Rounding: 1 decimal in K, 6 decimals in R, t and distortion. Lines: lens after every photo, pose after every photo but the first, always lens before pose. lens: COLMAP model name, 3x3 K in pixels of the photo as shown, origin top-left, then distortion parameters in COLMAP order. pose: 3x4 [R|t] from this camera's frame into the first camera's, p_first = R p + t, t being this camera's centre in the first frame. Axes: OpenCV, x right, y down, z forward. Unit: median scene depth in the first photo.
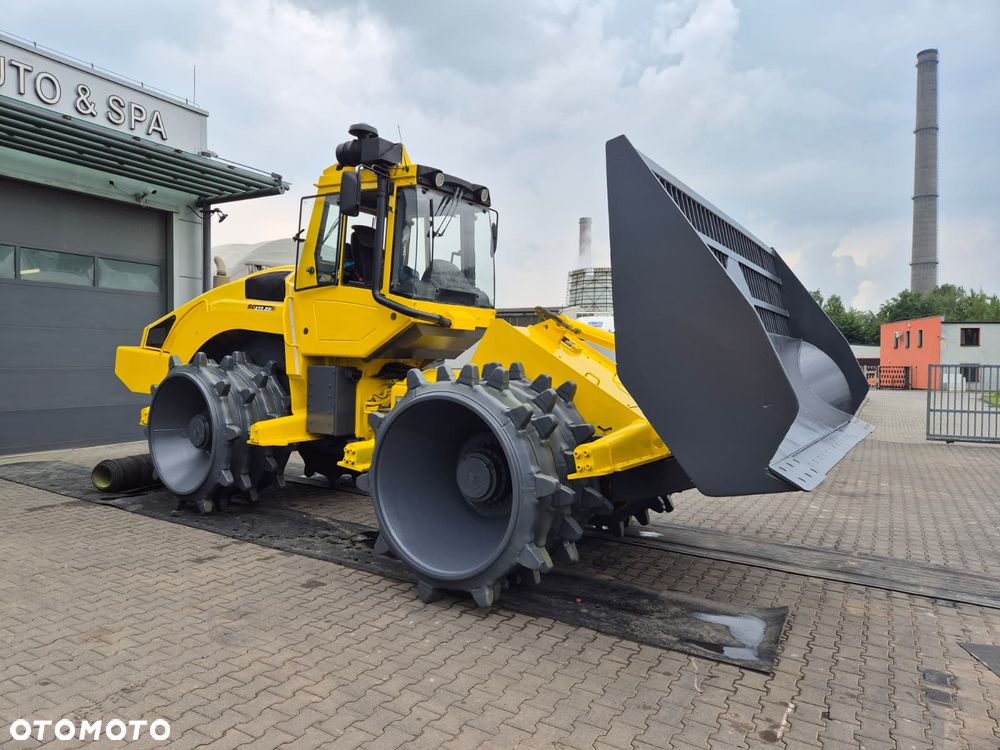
lens RADIAL K [[666.6, 0, 491.4], [0, 666.6, 375.4], [0, 0, 1]] dist [0.067420, -0.054777]
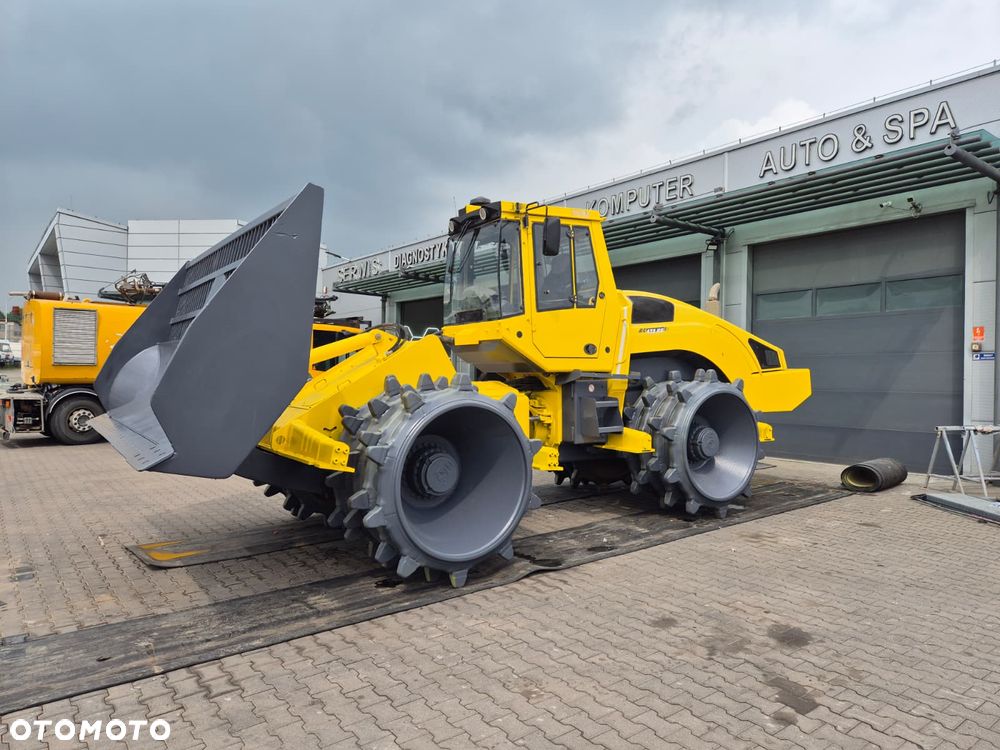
lens RADIAL K [[666.6, 0, 499.1], [0, 666.6, 375.0], [0, 0, 1]] dist [0.067420, -0.054777]
pose [[-0.373416, -0.018200, -0.927486, 1.038053], [-0.040954, 0.999156, -0.003118, -0.017354], [0.926760, 0.036820, -0.373846, 1.569293]]
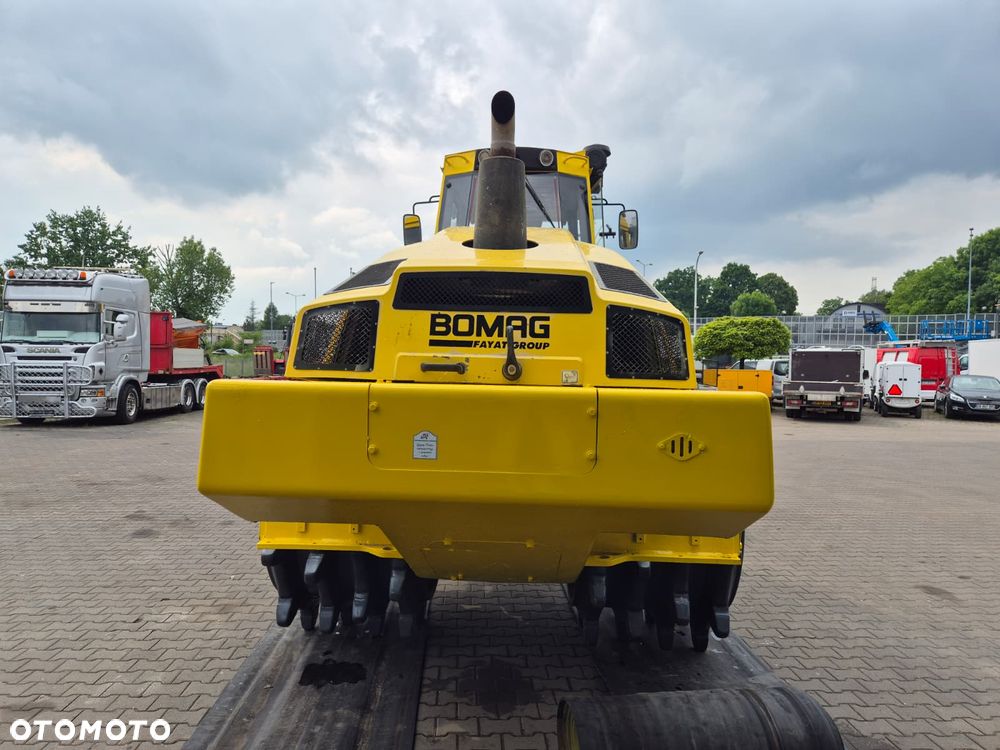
lens RADIAL K [[666.6, 0, 498.2], [0, 666.6, 383.6], [0, 0, 1]] dist [0.067420, -0.054777]
pose [[-0.547460, -0.067136, 0.834135, -0.989495], [-0.010037, 0.997232, 0.073676, -0.089790], [-0.836772, 0.031963, -0.546618, 1.713085]]
